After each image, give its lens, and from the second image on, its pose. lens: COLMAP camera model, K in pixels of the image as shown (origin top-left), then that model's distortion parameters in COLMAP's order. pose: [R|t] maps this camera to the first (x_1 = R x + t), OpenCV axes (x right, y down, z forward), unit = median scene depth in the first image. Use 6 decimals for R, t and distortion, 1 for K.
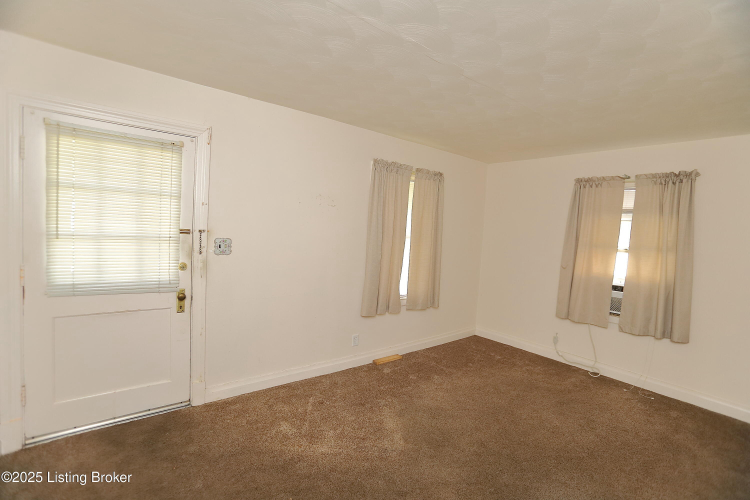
lens RADIAL K [[349.6, 0, 374.5], [0, 349.6, 246.7], [0, 0, 1]] dist [-0.077074, 0.034167]
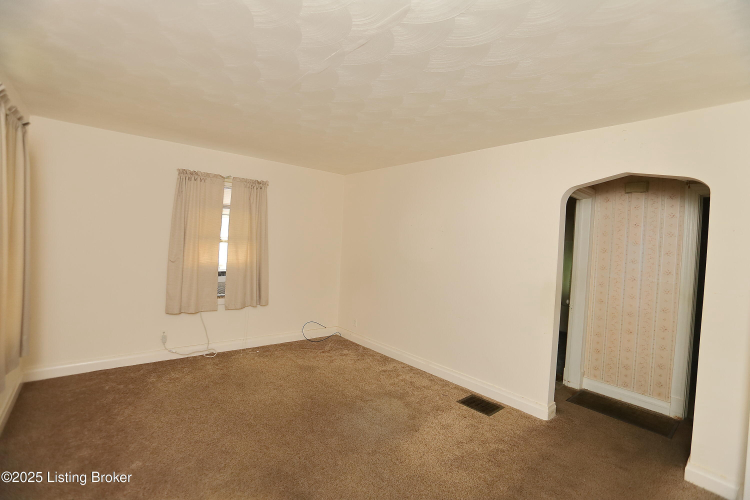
lens RADIAL K [[349.6, 0, 374.5], [0, 349.6, 246.7], [0, 0, 1]] dist [-0.077074, 0.034167]
pose [[-0.037248, -0.081933, 0.995942, -0.454651], [-0.000307, 0.996634, 0.081979, -0.064195], [-0.999306, 0.002748, -0.037148, 0.525528]]
